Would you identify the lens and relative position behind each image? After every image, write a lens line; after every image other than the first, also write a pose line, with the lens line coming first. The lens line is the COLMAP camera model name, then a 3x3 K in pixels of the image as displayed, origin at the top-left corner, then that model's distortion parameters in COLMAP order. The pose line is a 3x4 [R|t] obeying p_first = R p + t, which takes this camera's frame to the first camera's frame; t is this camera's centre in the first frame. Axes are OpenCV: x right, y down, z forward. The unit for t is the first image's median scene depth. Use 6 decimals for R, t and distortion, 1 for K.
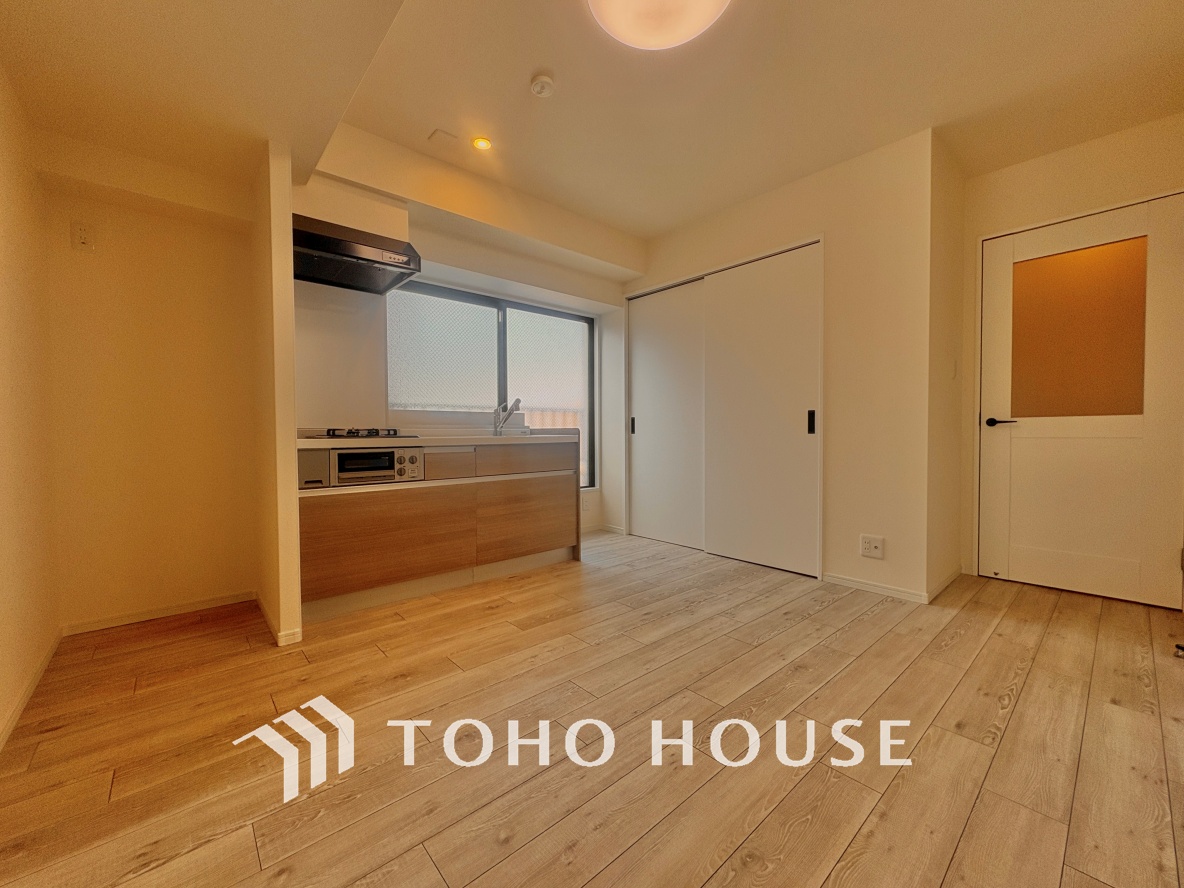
lens RADIAL K [[471.6, 0, 591.9], [0, 471.6, 442.8], [0, 0, 1]] dist [0.000727, 0.000494]
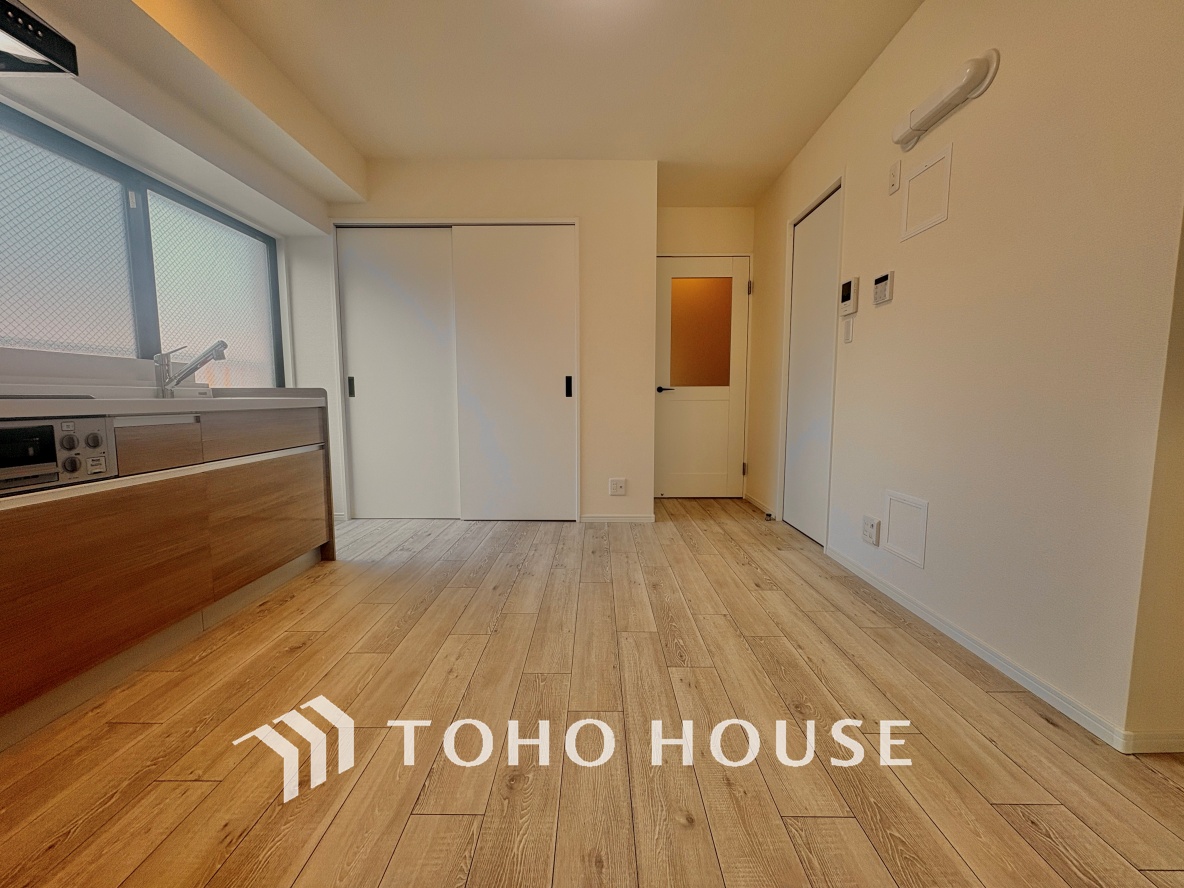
lens RADIAL K [[471.6, 0, 591.9], [0, 471.6, 443.3], [0, 0, 1]] dist [0.000727, 0.000494]
pose [[0.668994, -0.066707, 0.740269, -0.401397], [0.014052, 0.996922, 0.077135, 0.005850], [-0.743135, -0.041201, 0.667872, 0.227533]]
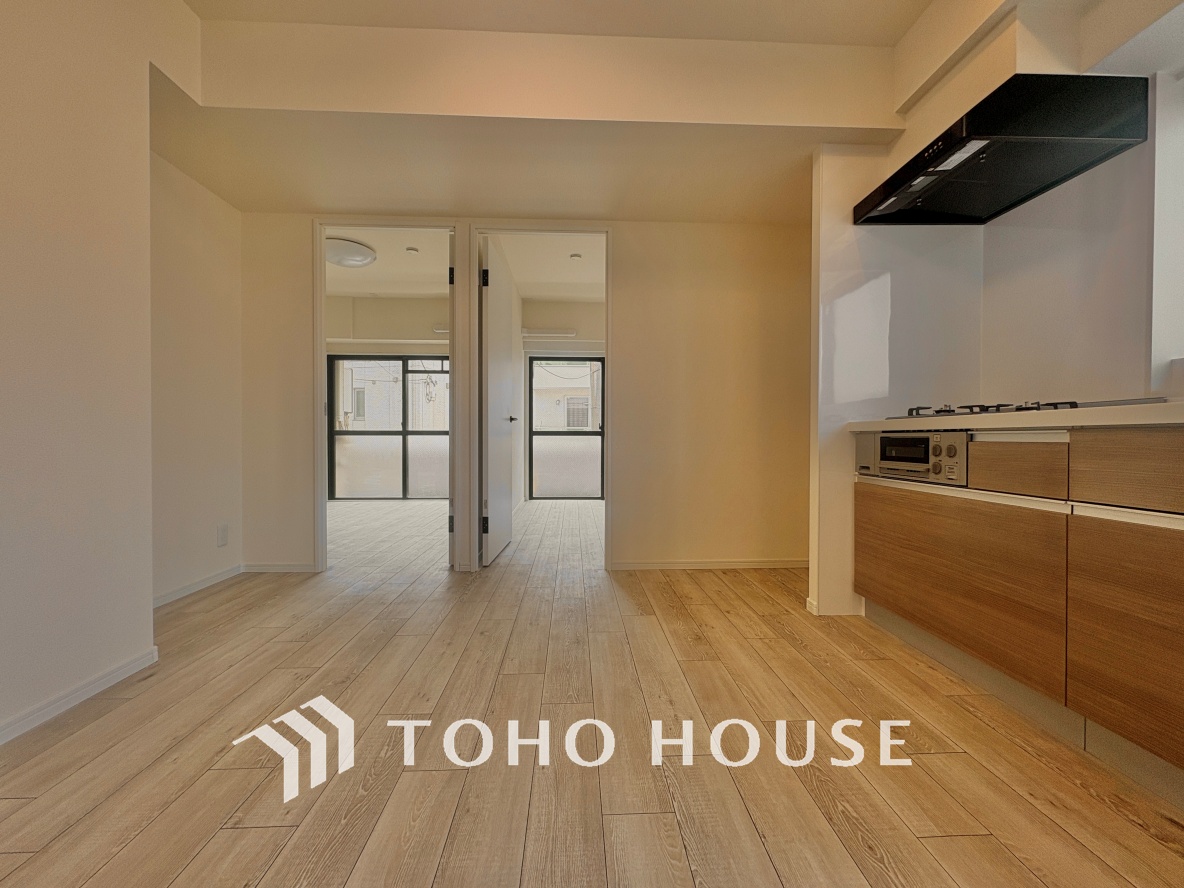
lens RADIAL K [[471.6, 0, 592.7], [0, 471.6, 443.5], [0, 0, 1]] dist [0.000727, 0.000494]
pose [[-0.628909, 0.011196, -0.777399, 0.406345], [-0.017276, 0.999448, 0.028370, 0.016434], [0.777287, 0.031272, -0.628368, 1.031880]]
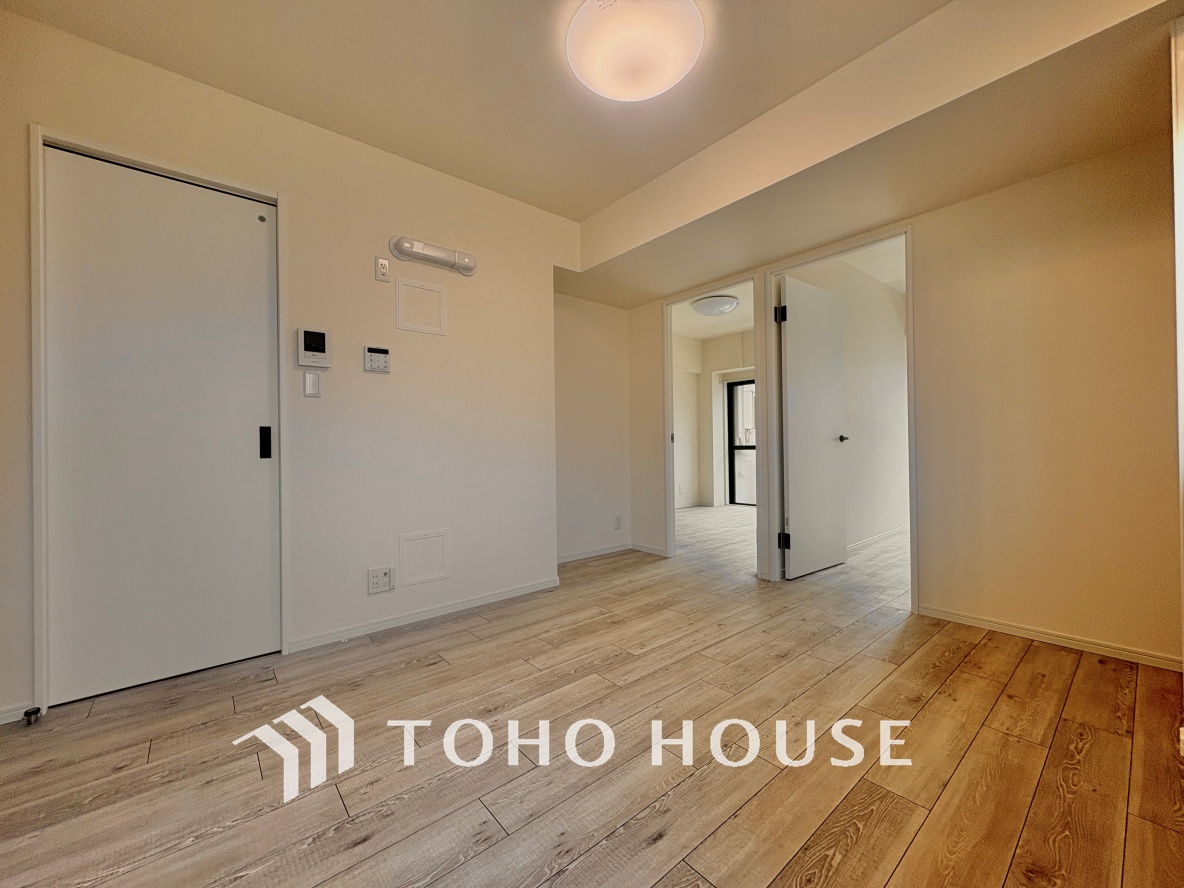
lens RADIAL K [[471.6, 0, 592.3], [0, 471.6, 442.8], [0, 0, 1]] dist [0.000727, 0.000494]
pose [[-0.999524, 0.018786, 0.024459, 0.152313], [0.019167, 0.999697, 0.015418, -0.037220], [-0.024162, 0.015879, -0.999582, 1.371968]]
